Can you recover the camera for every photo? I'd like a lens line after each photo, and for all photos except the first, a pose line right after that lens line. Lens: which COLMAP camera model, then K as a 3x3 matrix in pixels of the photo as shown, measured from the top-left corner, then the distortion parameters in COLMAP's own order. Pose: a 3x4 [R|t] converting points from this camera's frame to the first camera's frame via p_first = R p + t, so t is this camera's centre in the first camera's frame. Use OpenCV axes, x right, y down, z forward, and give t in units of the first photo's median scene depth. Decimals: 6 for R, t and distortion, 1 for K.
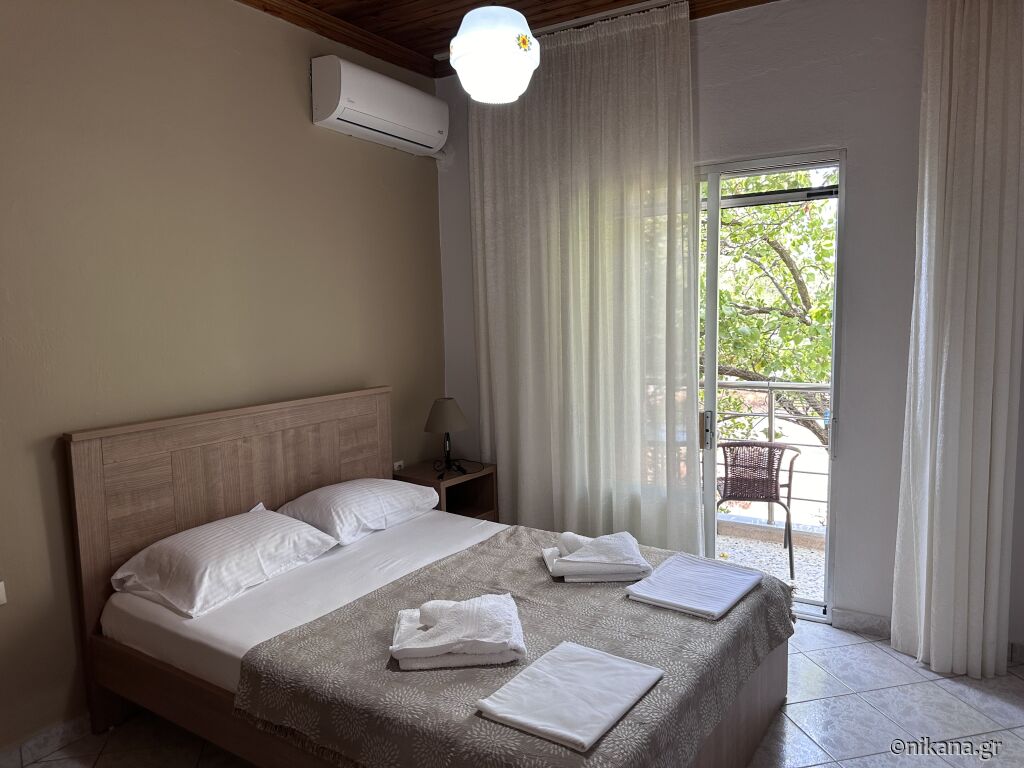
lens RADIAL K [[728.7, 0, 512.8], [0, 728.7, 388.5], [0, 0, 1]] dist [0.072109, -0.098571]
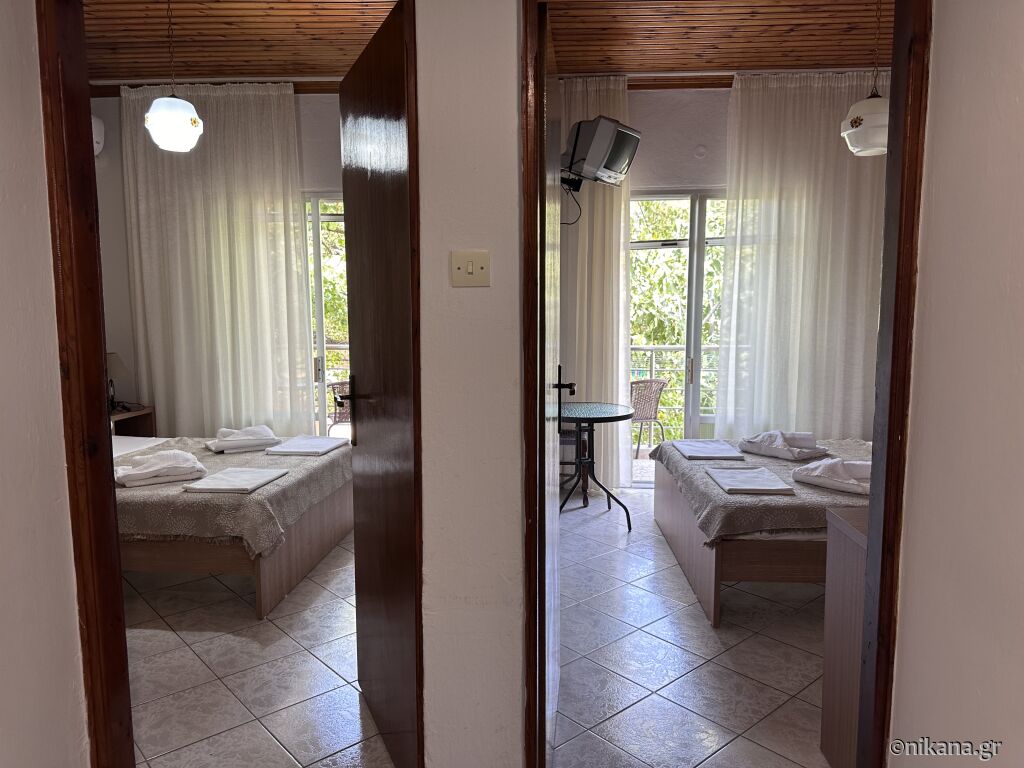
lens RADIAL K [[728.7, 0, 510.8], [0, 728.7, 388.4], [0, 0, 1]] dist [0.072109, -0.098571]
pose [[0.881082, -0.032960, 0.471815, -0.091914], [0.033798, 0.999406, 0.006700, 0.098228], [-0.471755, 0.010043, 0.881672, -0.487888]]
